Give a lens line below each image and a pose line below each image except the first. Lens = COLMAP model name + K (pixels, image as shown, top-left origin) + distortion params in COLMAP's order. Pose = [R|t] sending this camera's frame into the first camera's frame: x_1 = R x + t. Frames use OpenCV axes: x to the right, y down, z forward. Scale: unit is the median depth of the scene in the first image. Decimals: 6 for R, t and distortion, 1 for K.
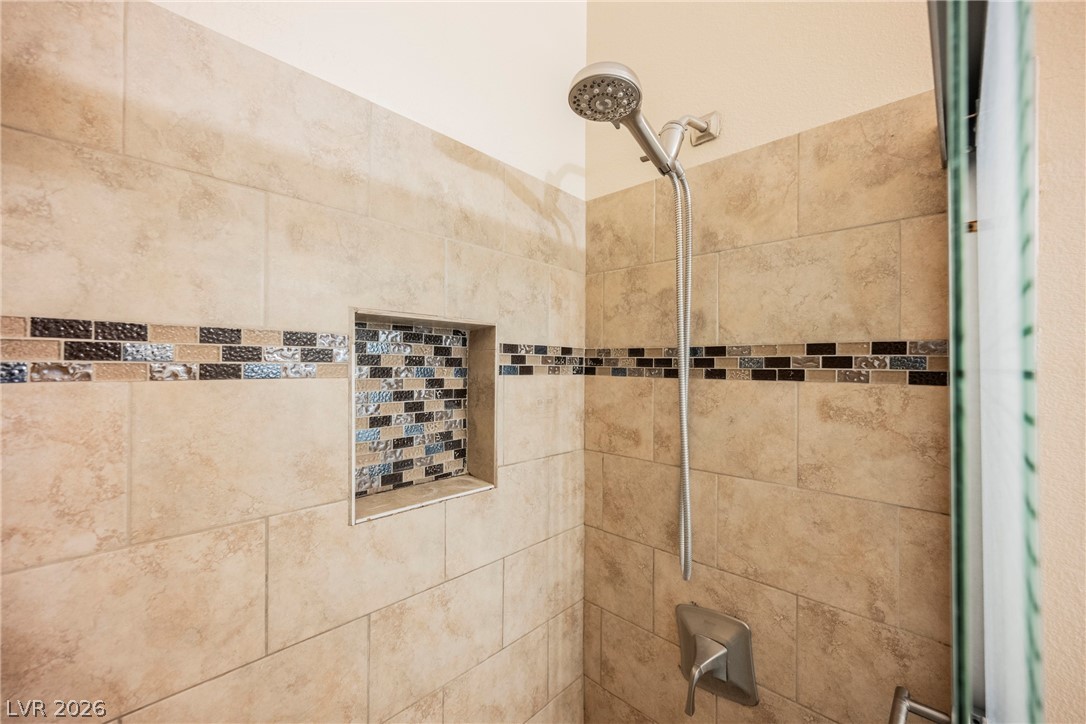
lens RADIAL K [[424.5, 0, 546.3], [0, 424.5, 359.5], [0, 0, 1]] dist [-0.001173, 0.000997]
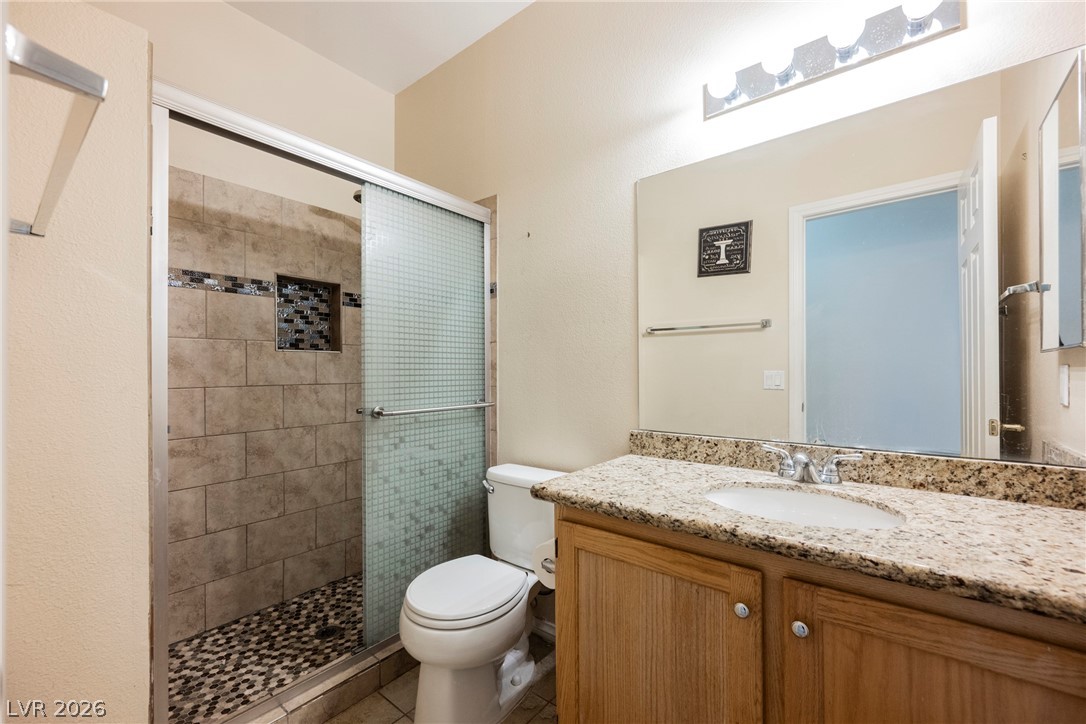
lens RADIAL K [[447.4, 0, 539.4], [0, 447.4, 368.8], [0, 0, 1]] dist [0.001841, 0.000121]
pose [[0.997118, -0.005930, 0.075633, 0.910144], [0.005252, 0.999944, 0.009166, 0.429272], [-0.075683, -0.008743, 0.997094, -1.803723]]
